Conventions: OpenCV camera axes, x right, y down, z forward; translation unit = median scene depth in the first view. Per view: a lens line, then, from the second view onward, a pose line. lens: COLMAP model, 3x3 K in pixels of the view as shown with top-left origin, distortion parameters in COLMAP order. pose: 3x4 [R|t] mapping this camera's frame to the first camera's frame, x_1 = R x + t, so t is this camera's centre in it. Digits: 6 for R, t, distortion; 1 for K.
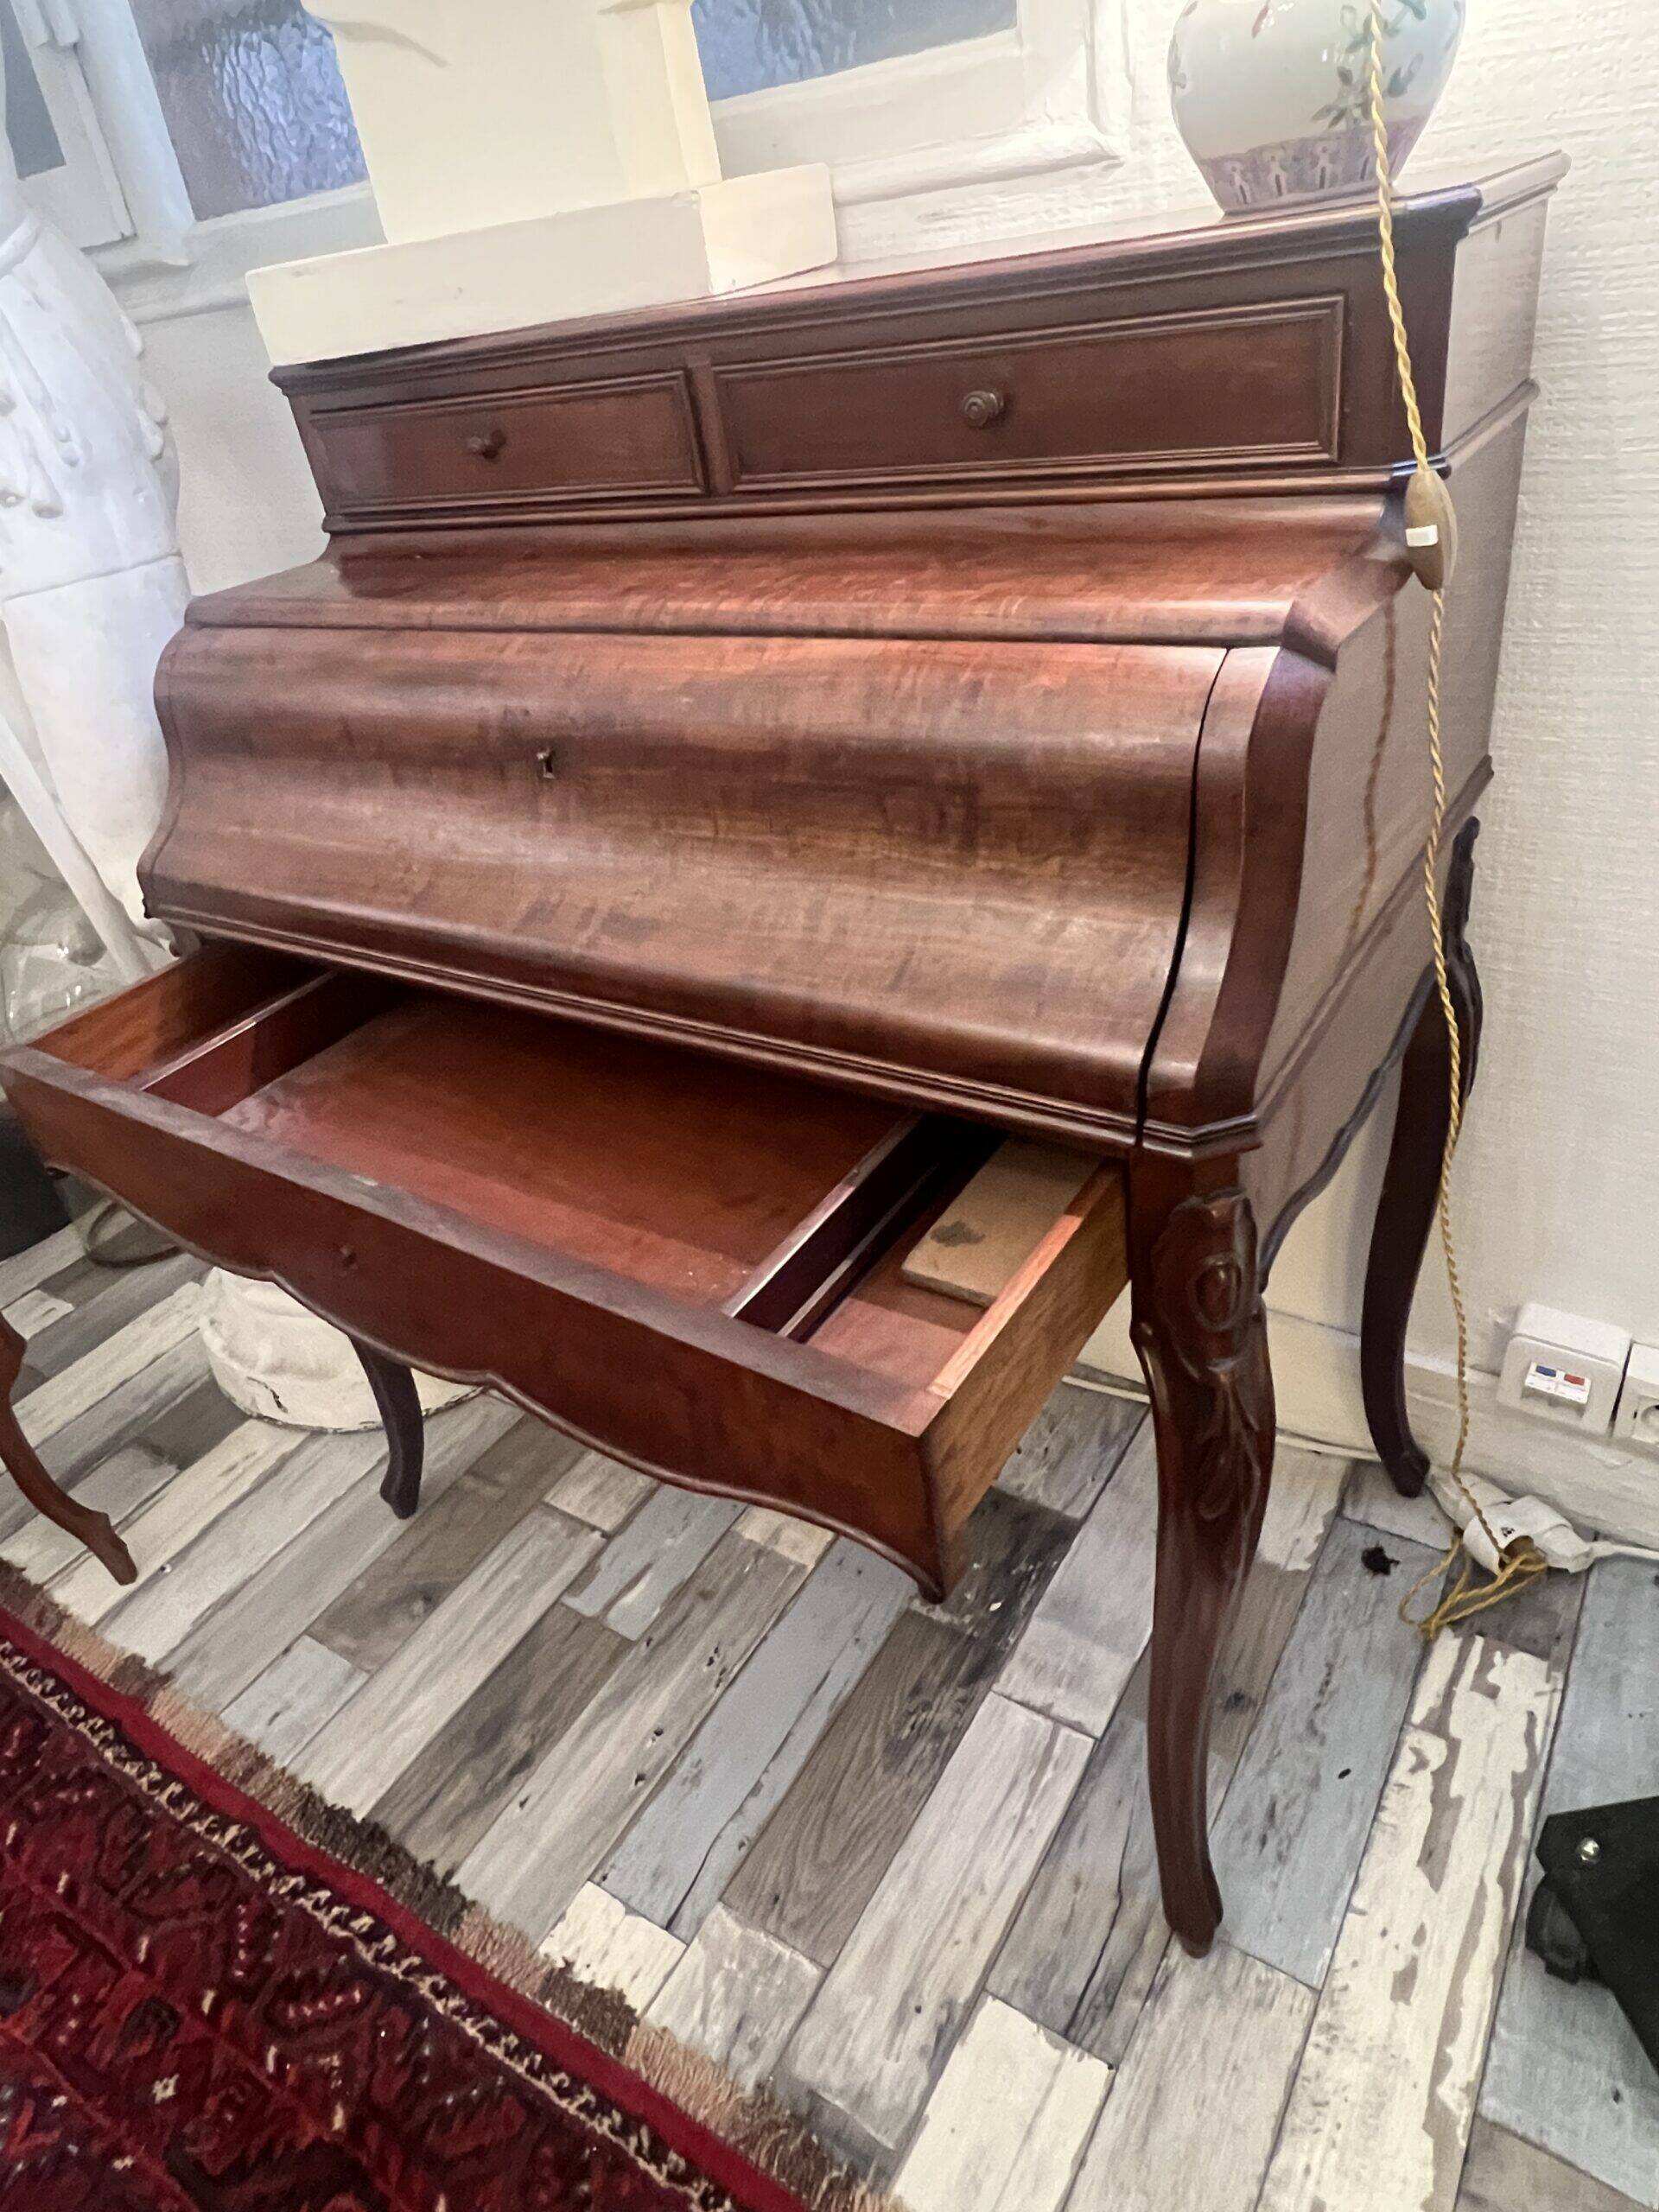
lens RADIAL K [[1368.1, 0, 817.5], [0, 1368.1, 1071.3], [0, 0, 1]] dist [-0.001061, 0.000524]
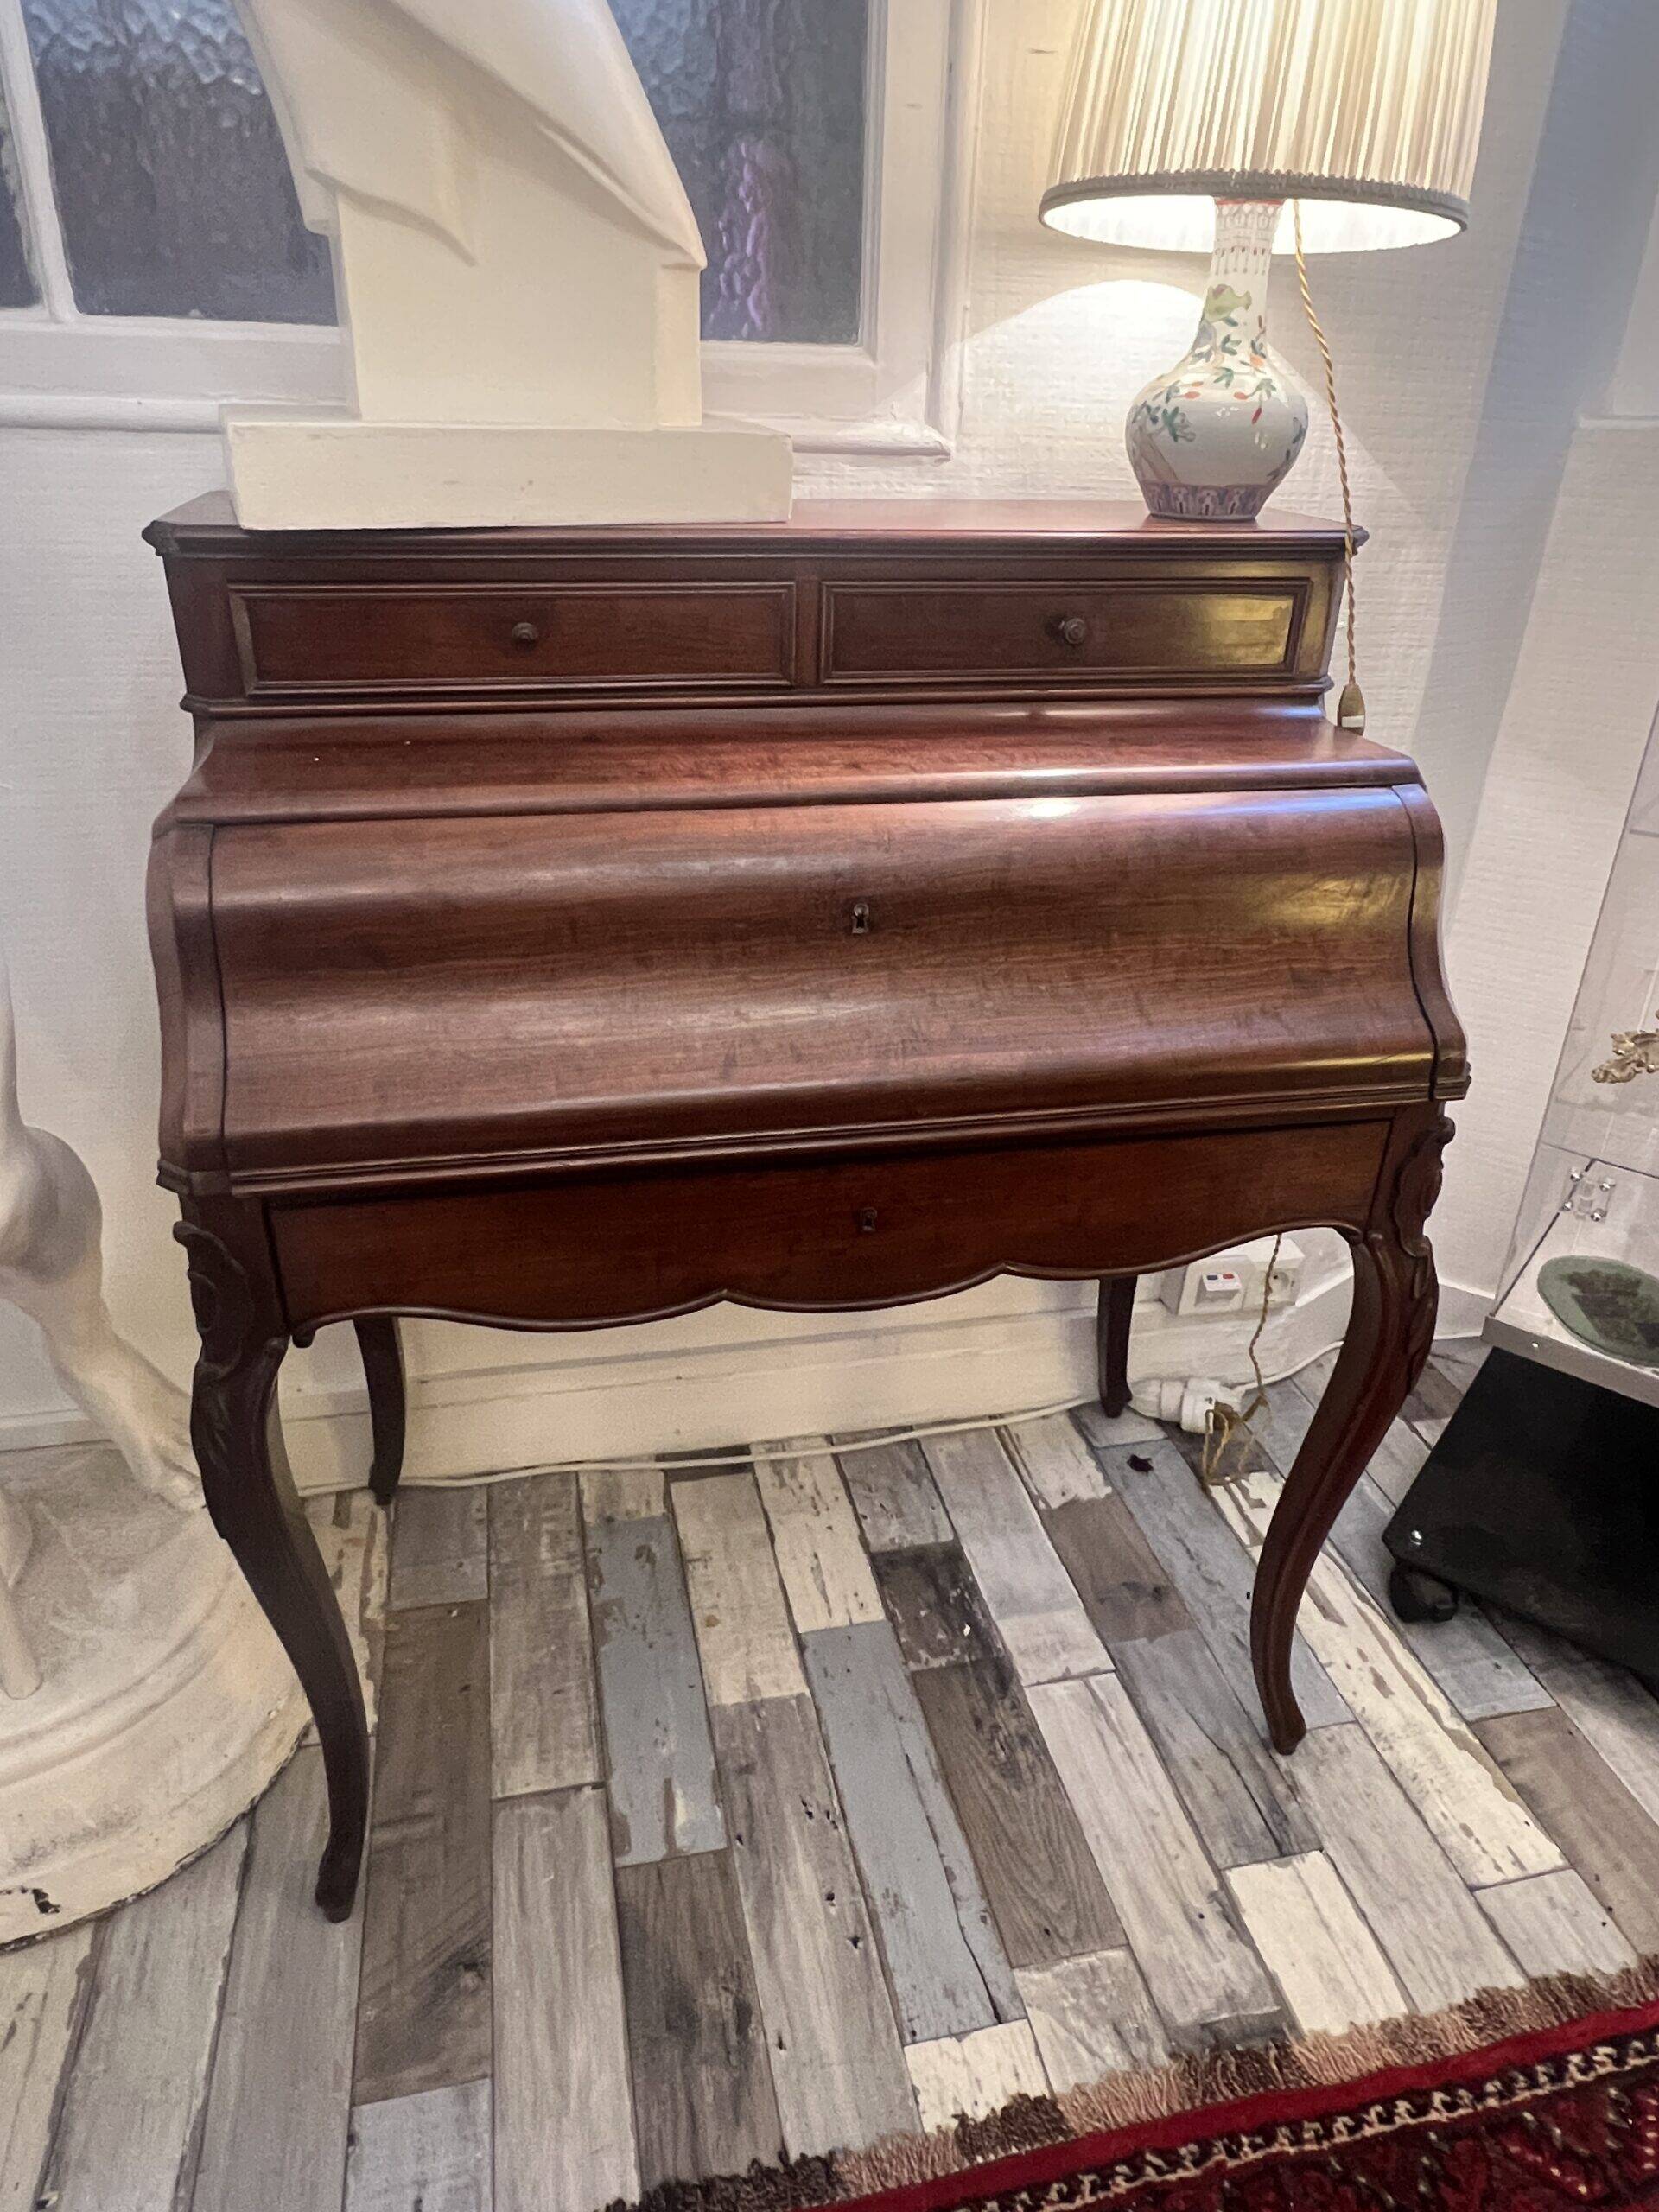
lens RADIAL K [[1369.8, 0, 815.4], [0, 1369.8, 1073.7], [0, 0, 1]] dist [-0.003816, 0.002442]
pose [[0.692916, -0.172436, 0.700095, -0.781480], [0.264295, 0.964140, -0.024114, -0.069423], [-0.670832, 0.201740, 0.713642, 0.210673]]
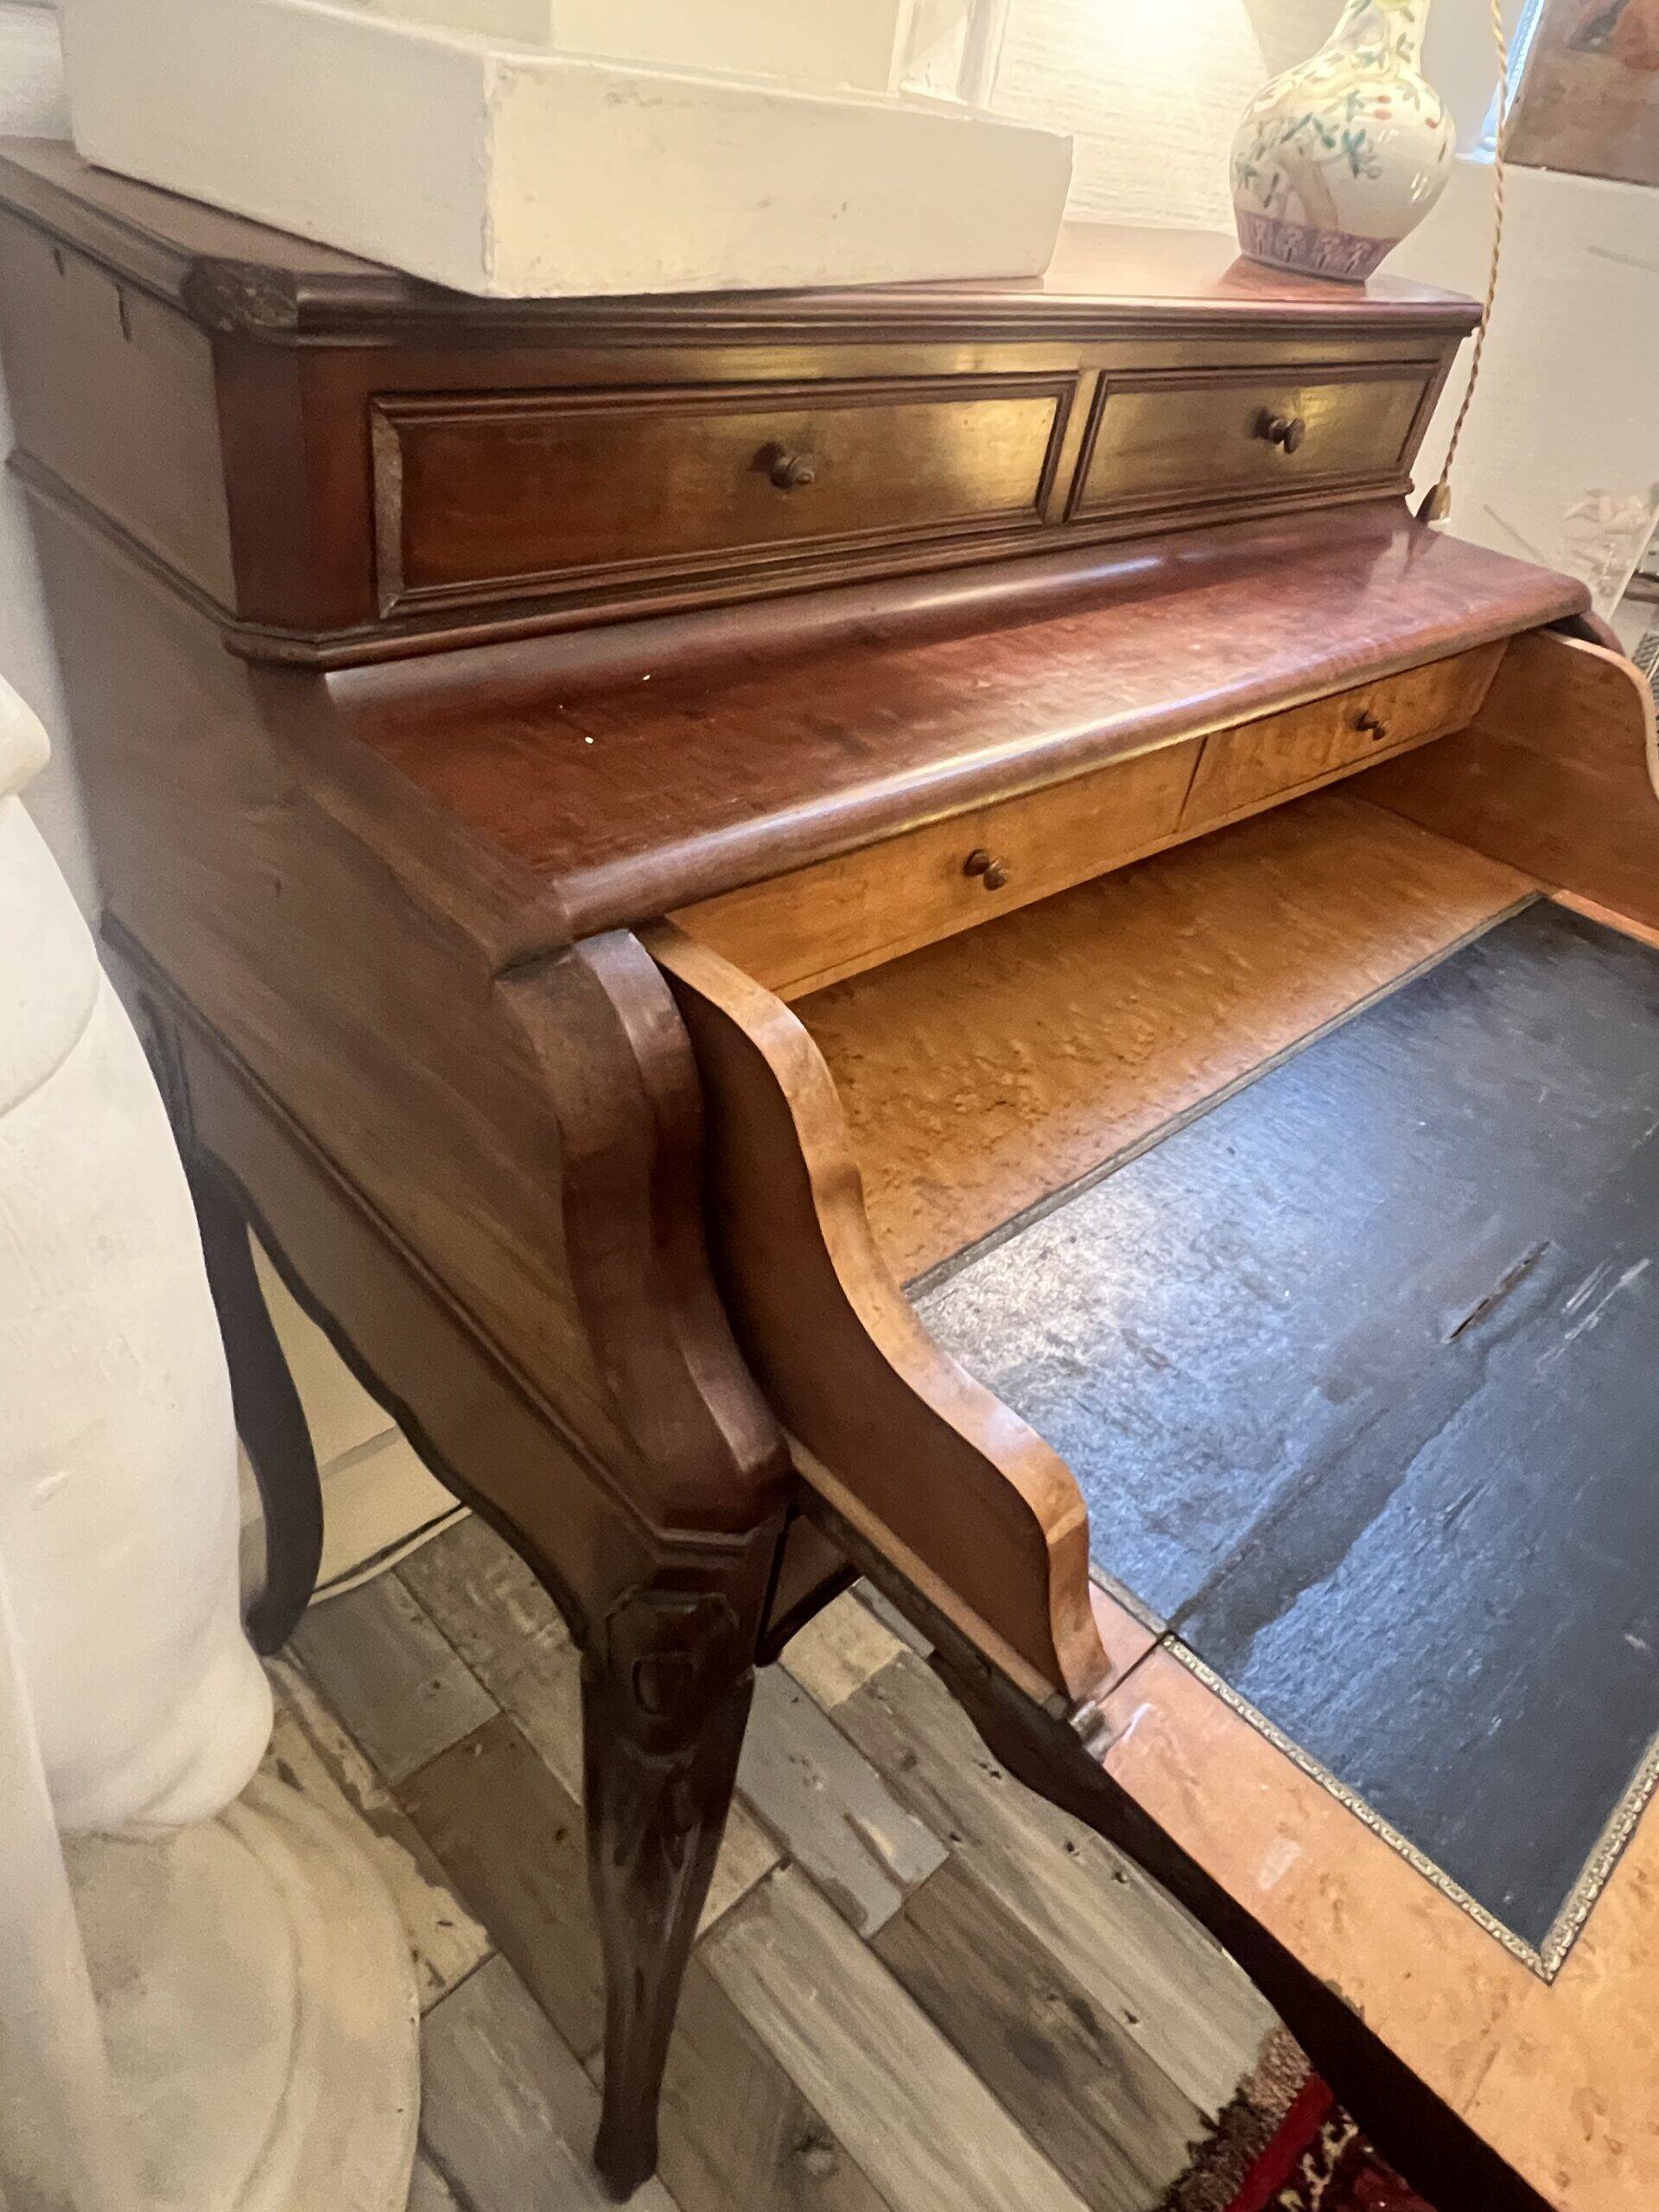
lens RADIAL K [[1372.6, 0, 807.2], [0, 1372.6, 1068.4], [0, 0, 1]] dist [-0.004425, 0.002944]
pose [[0.199606, -0.439061, 0.876004, -0.817698], [0.356514, 0.865264, 0.352443, -0.410877], [-0.912719, 0.241958, 0.329243, 0.803551]]
